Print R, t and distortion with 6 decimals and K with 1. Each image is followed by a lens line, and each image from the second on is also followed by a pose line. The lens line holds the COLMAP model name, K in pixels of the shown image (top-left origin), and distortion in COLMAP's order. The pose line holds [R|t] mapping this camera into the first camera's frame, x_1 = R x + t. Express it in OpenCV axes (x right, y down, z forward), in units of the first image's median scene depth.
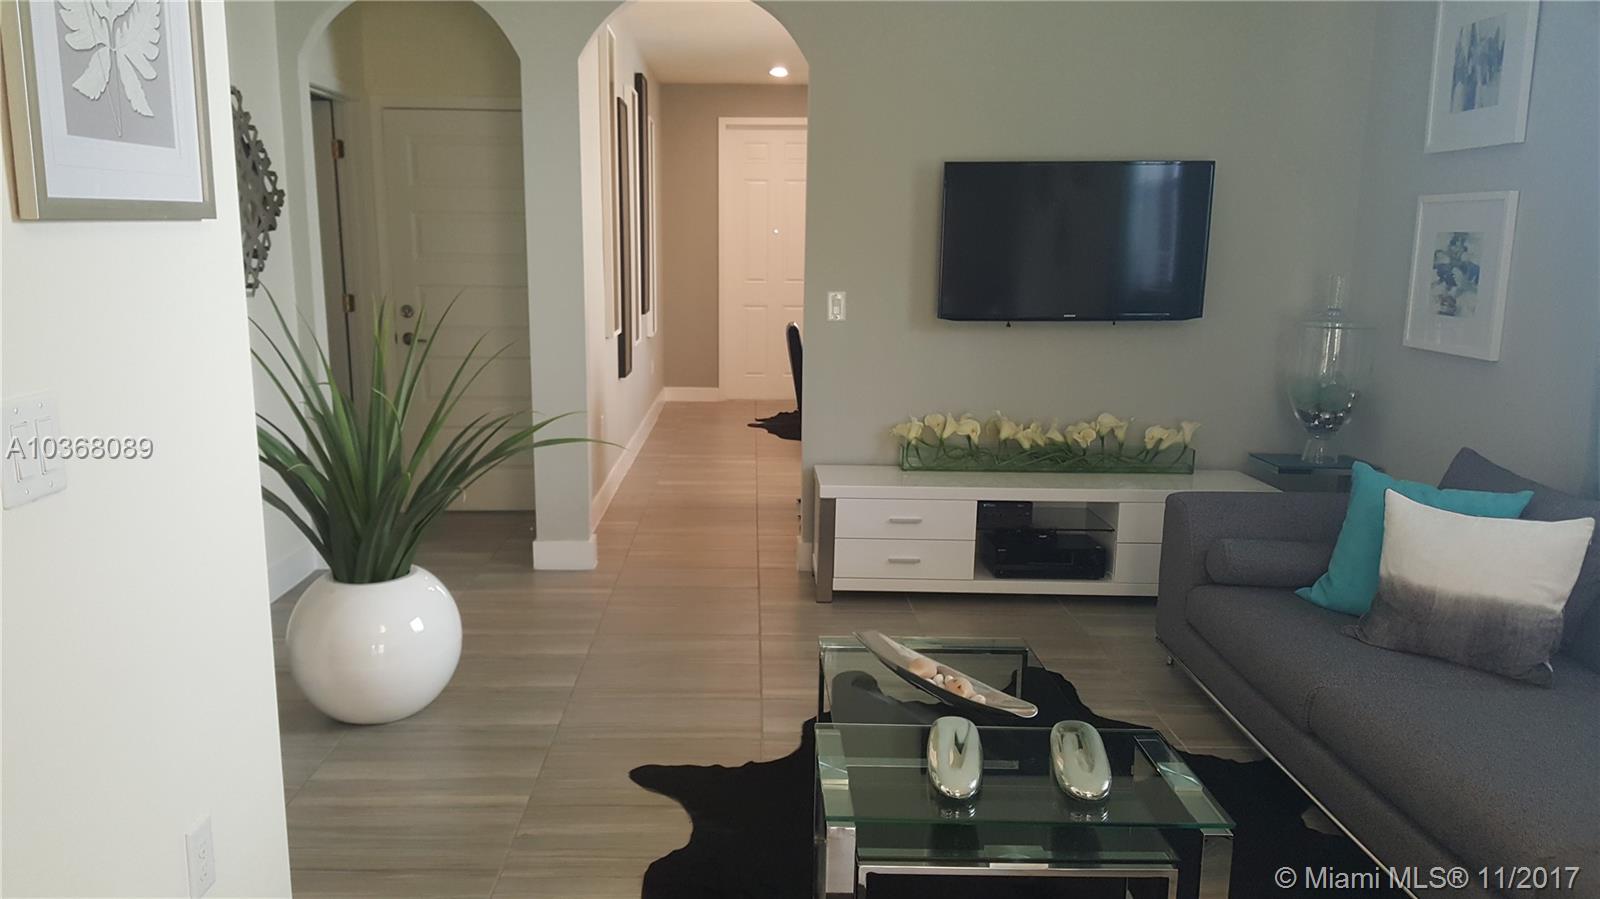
lens RADIAL K [[1278.1, 0, 769.0], [0, 1278.1, 475.6], [0, 0, 1]] dist [0.172098, -0.336580]
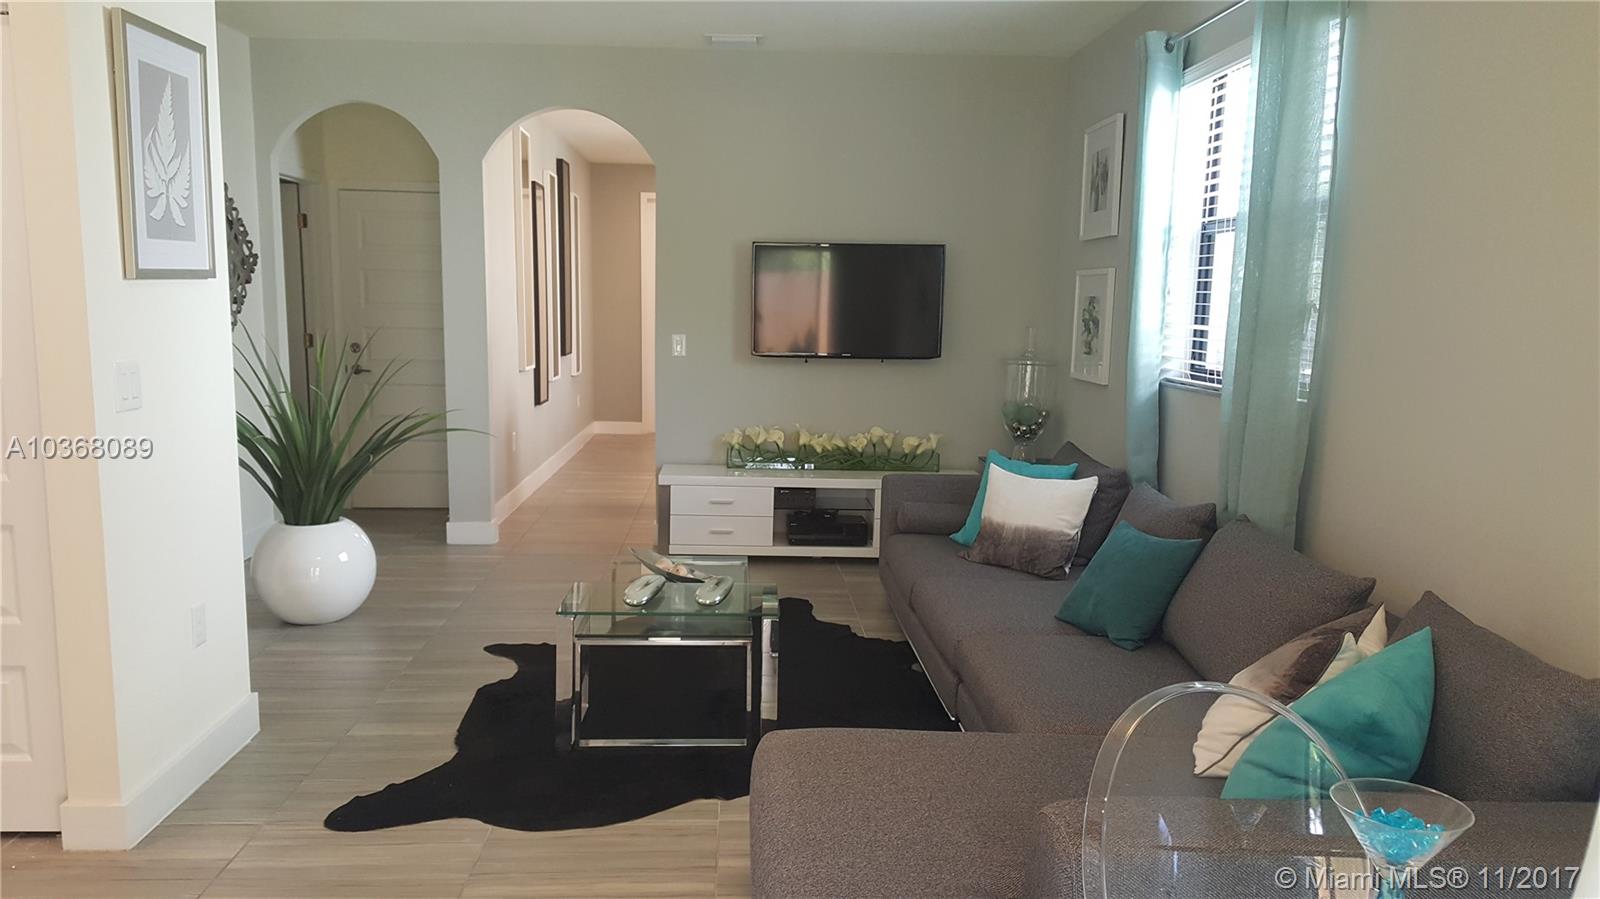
lens RADIAL K [[1137.8, 0, 749.9], [0, 1137.8, 461.1], [0, 0, 1]] dist [0.188617, -0.406403]
pose [[0.998968, 0.006053, 0.045025, 0.086364], [-0.004307, 0.999238, -0.038782, 0.040890], [-0.045225, 0.038548, 0.998233, -0.221628]]
